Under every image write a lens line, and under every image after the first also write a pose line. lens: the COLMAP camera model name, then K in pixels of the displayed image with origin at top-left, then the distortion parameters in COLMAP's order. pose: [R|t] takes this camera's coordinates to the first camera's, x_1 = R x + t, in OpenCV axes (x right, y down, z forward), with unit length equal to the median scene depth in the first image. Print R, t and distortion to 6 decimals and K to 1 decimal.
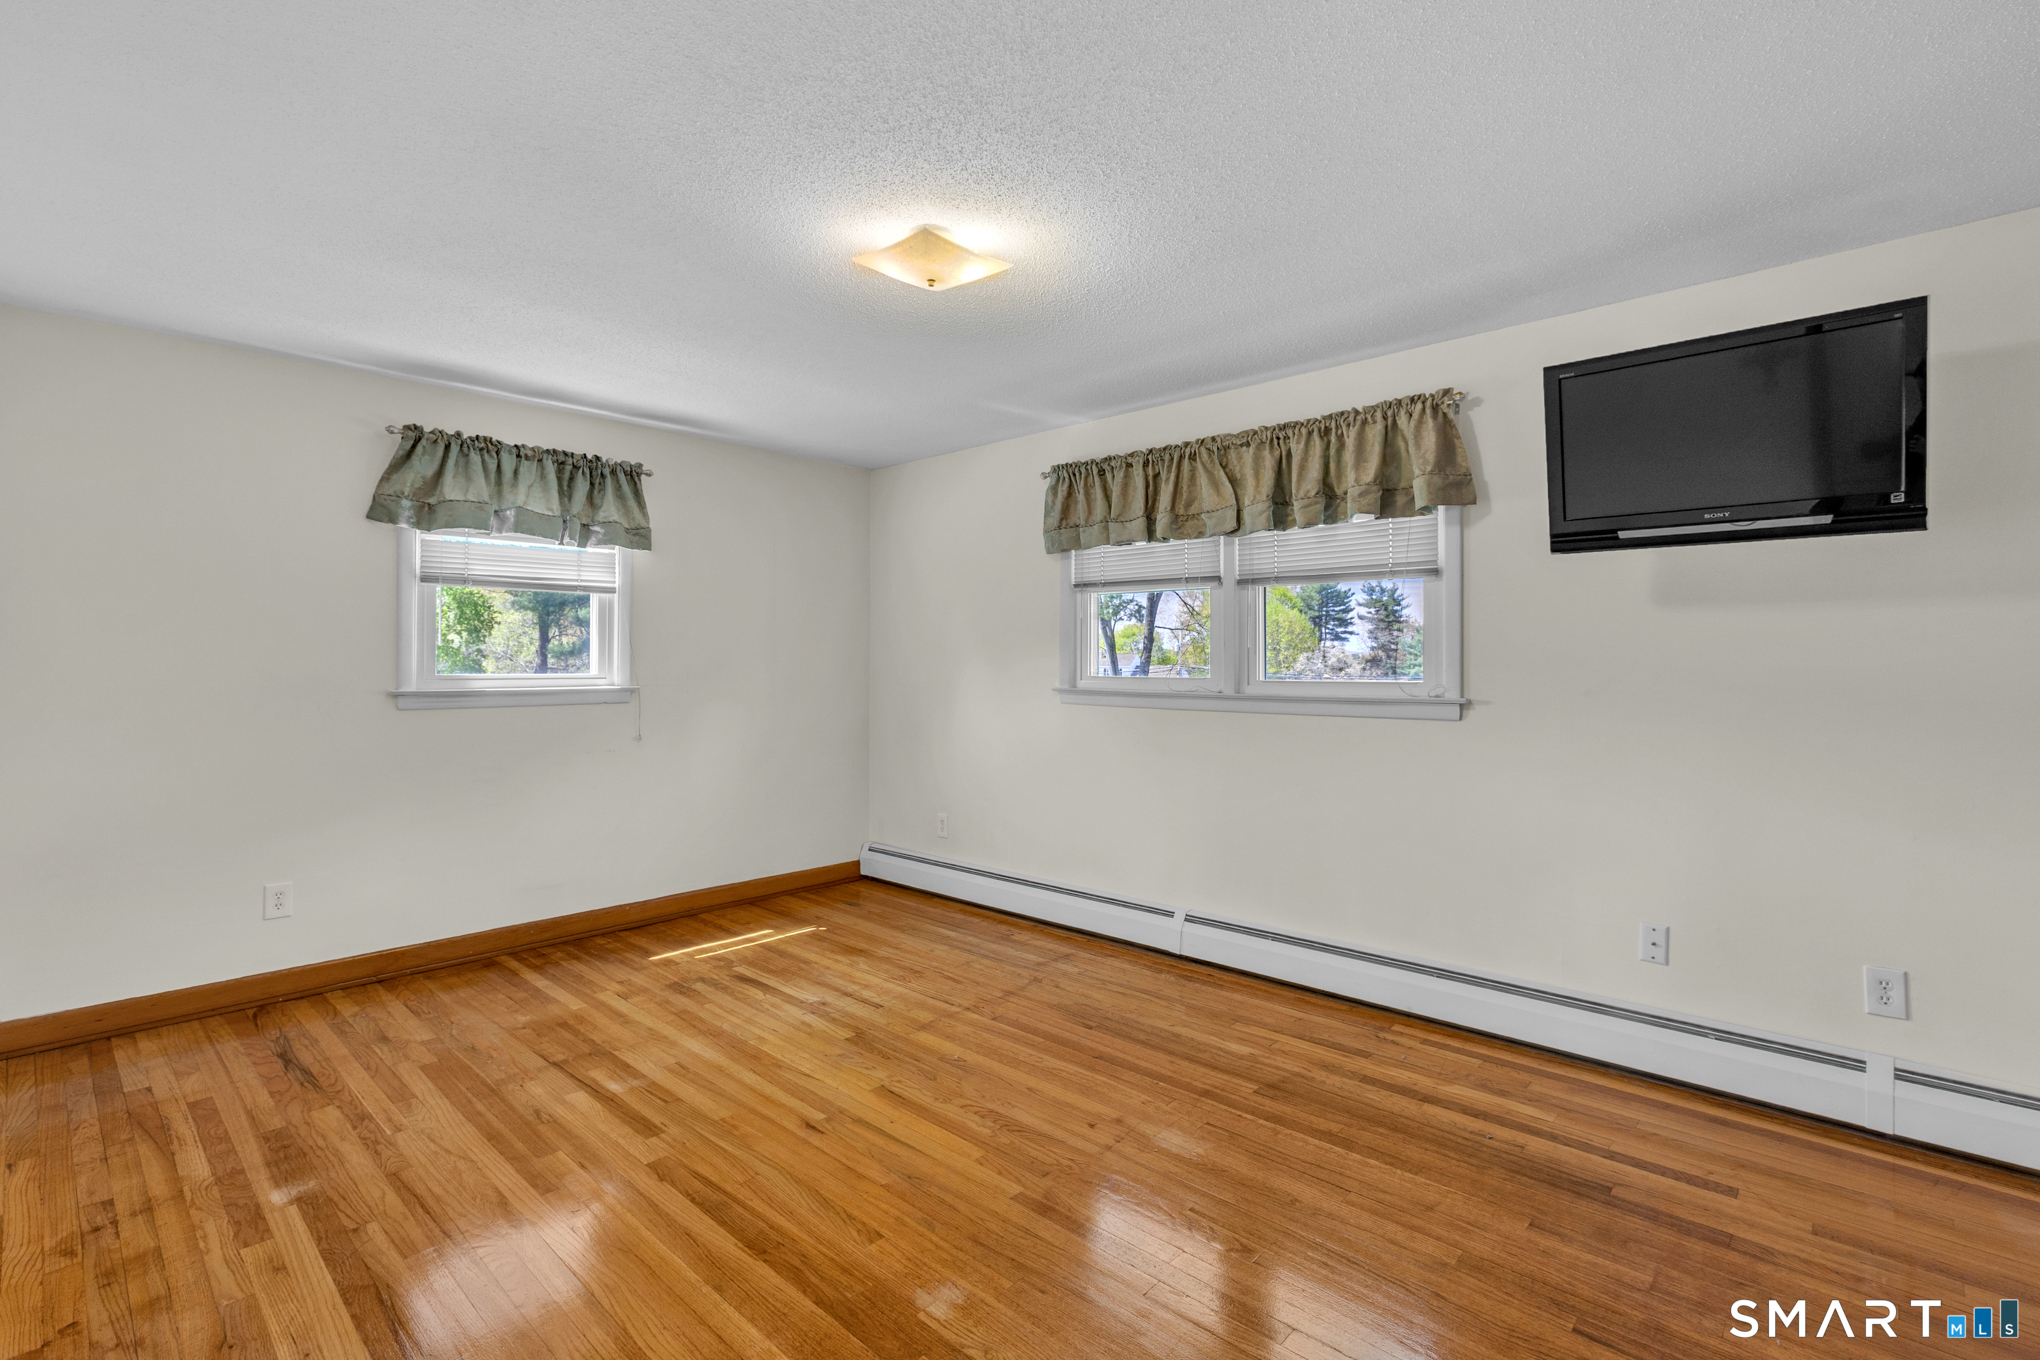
lens RADIAL K [[918.7, 0, 1022.7], [0, 918.7, 676.4], [0, 0, 1]] dist [0.001165, -0.000956]
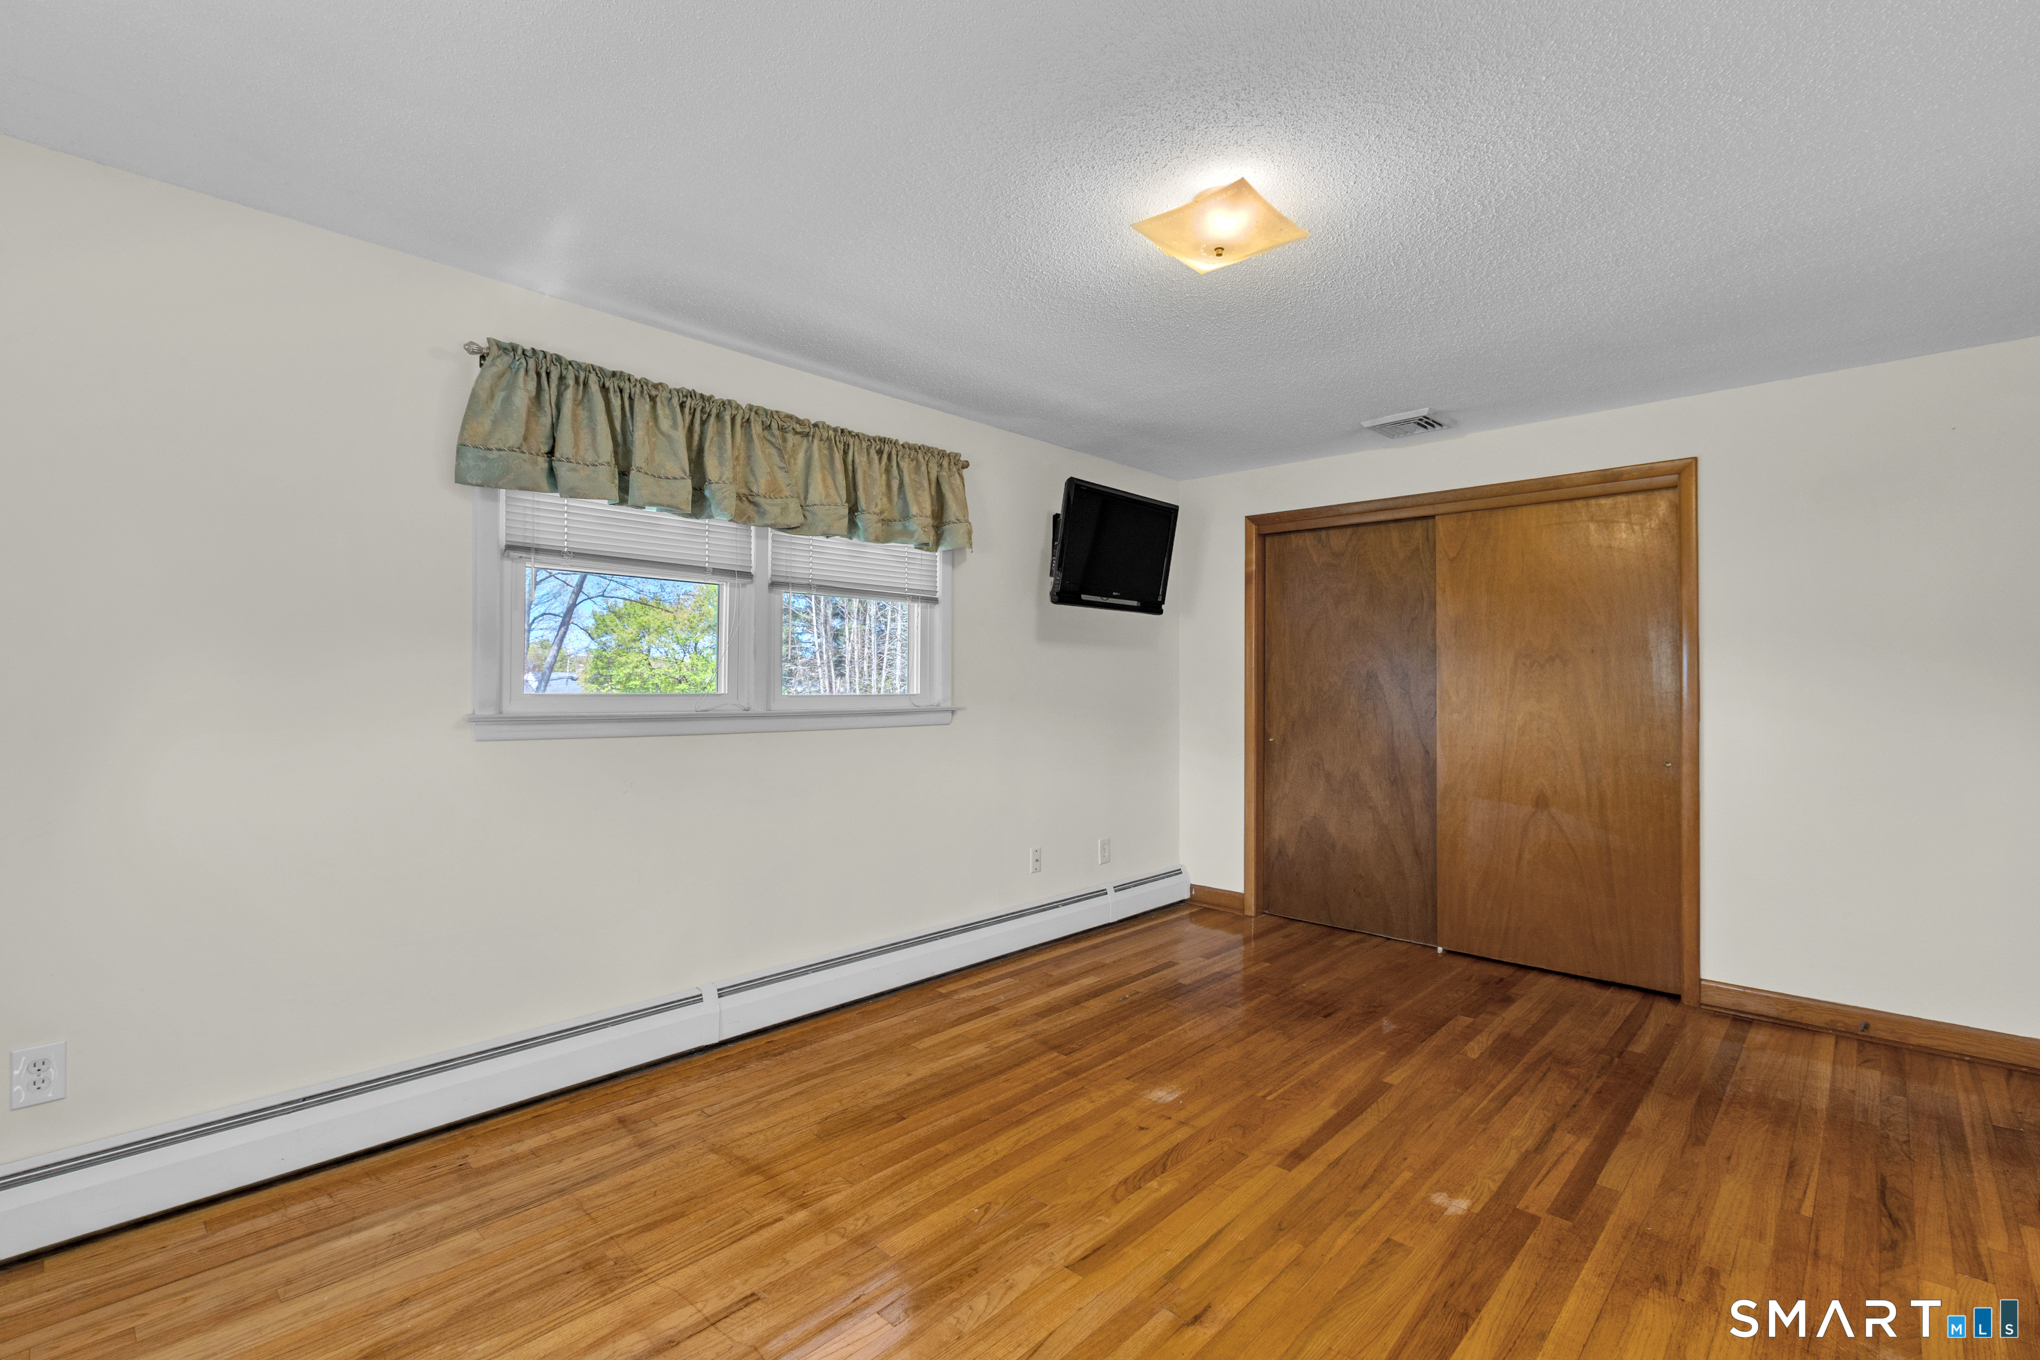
lens RADIAL K [[919.2, 0, 1010.7], [0, 919.2, 681.9], [0, 0, 1]] dist [0.002809, 0.000233]
pose [[0.015690, -0.003992, 0.999869, -0.688305], [0.006279, 0.999973, 0.003894, -0.011371], [-0.999857, 0.006217, 0.015715, 0.814688]]
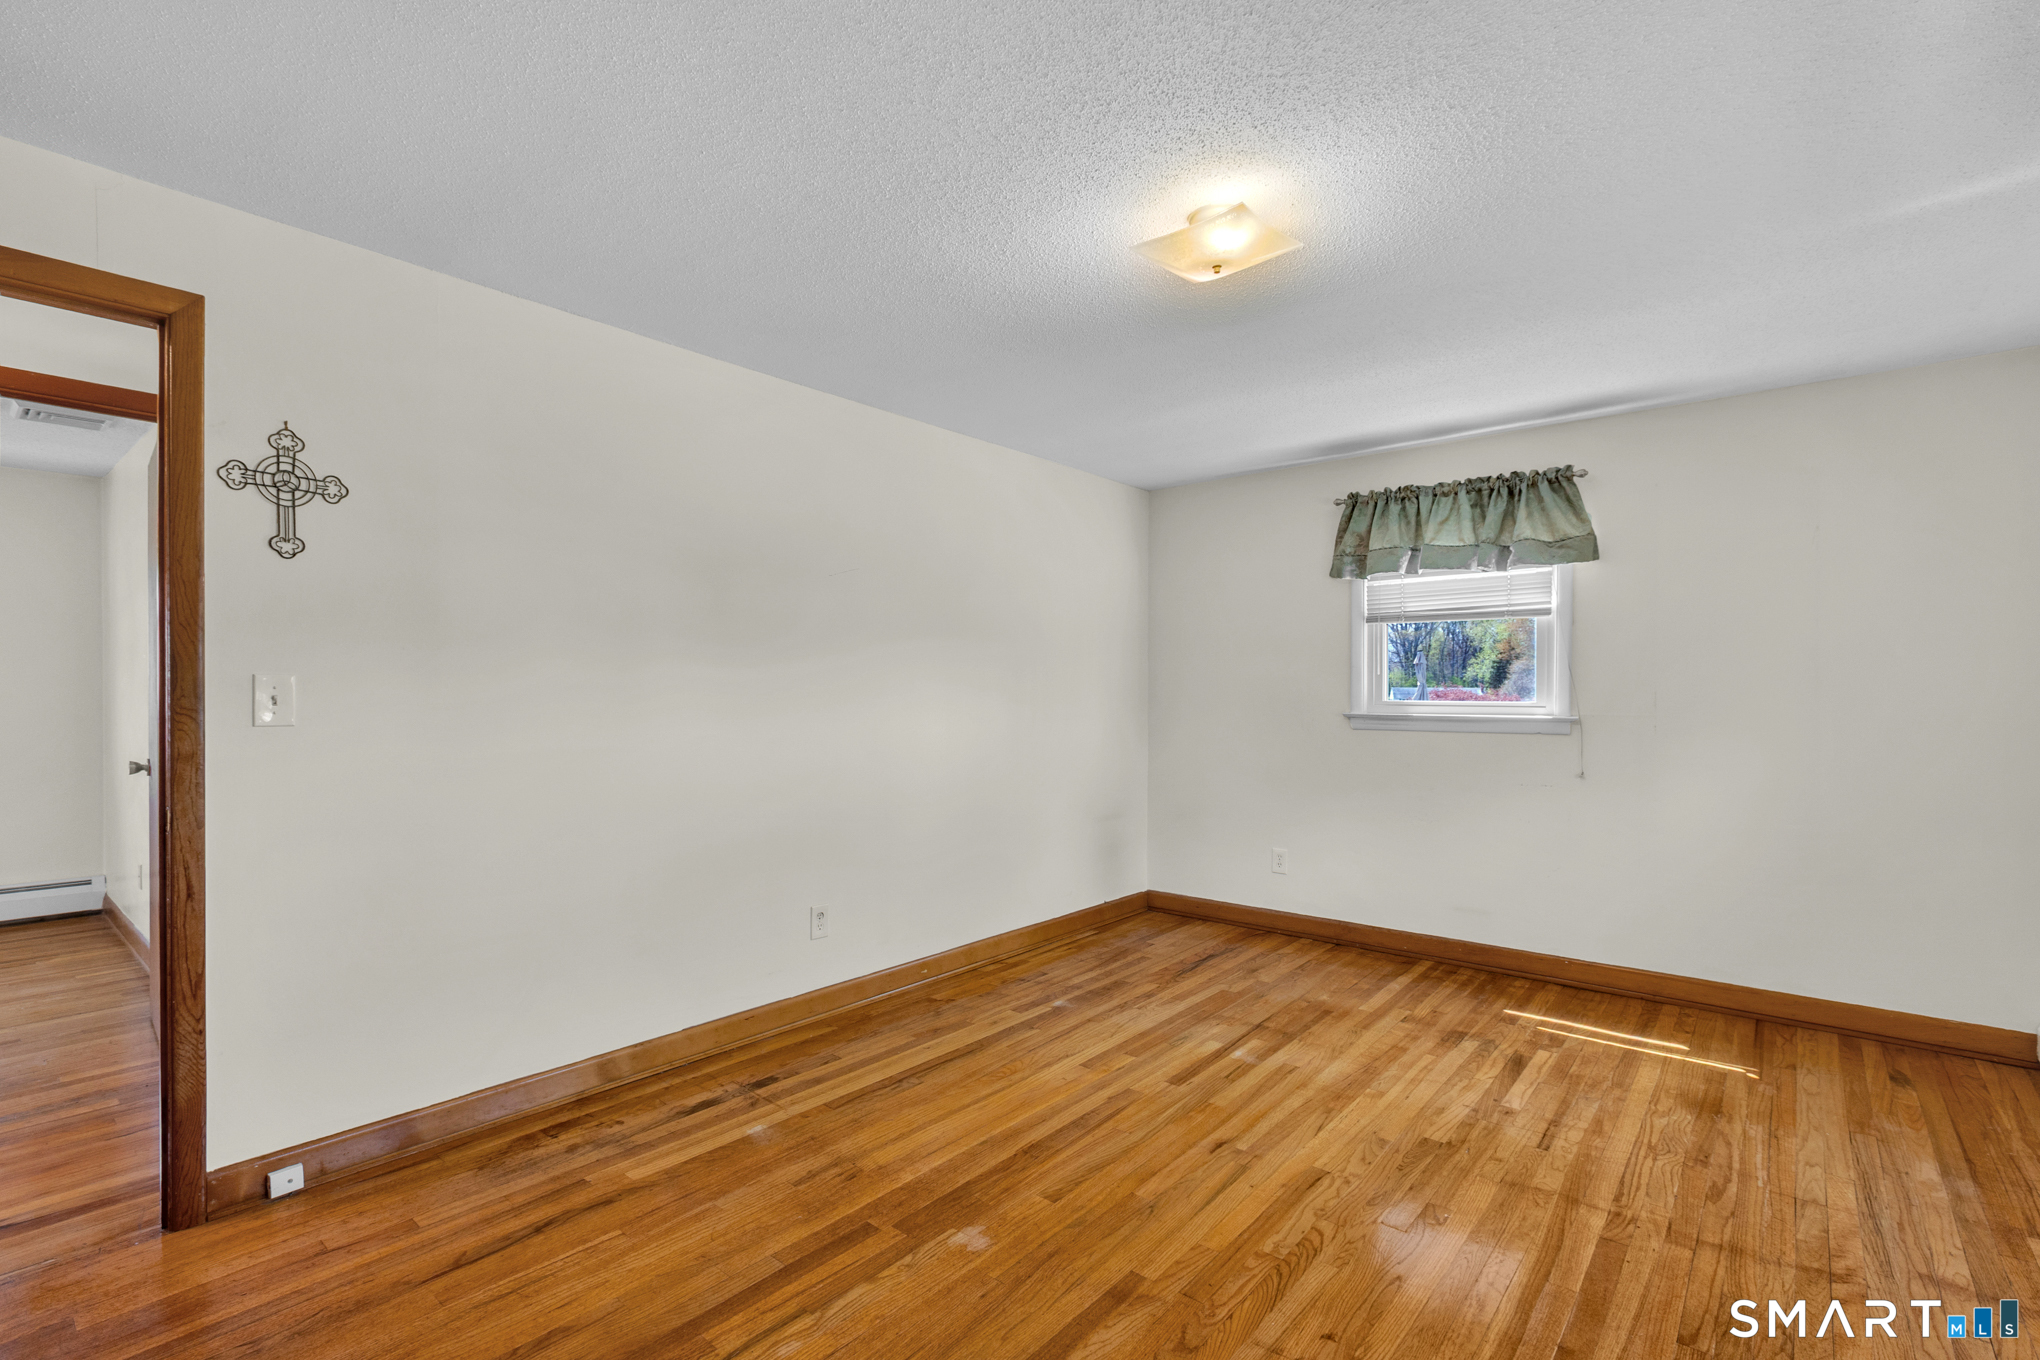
lens RADIAL K [[926.8, 0, 1021.2], [0, 926.8, 721.2], [0, 0, 1]] dist [-0.000212, -0.000509]
pose [[0.050993, 0.031211, -0.998211, 0.553082], [-0.015182, 0.999420, 0.030474, -0.005121], [0.998584, 0.013601, 0.051438, 0.518947]]
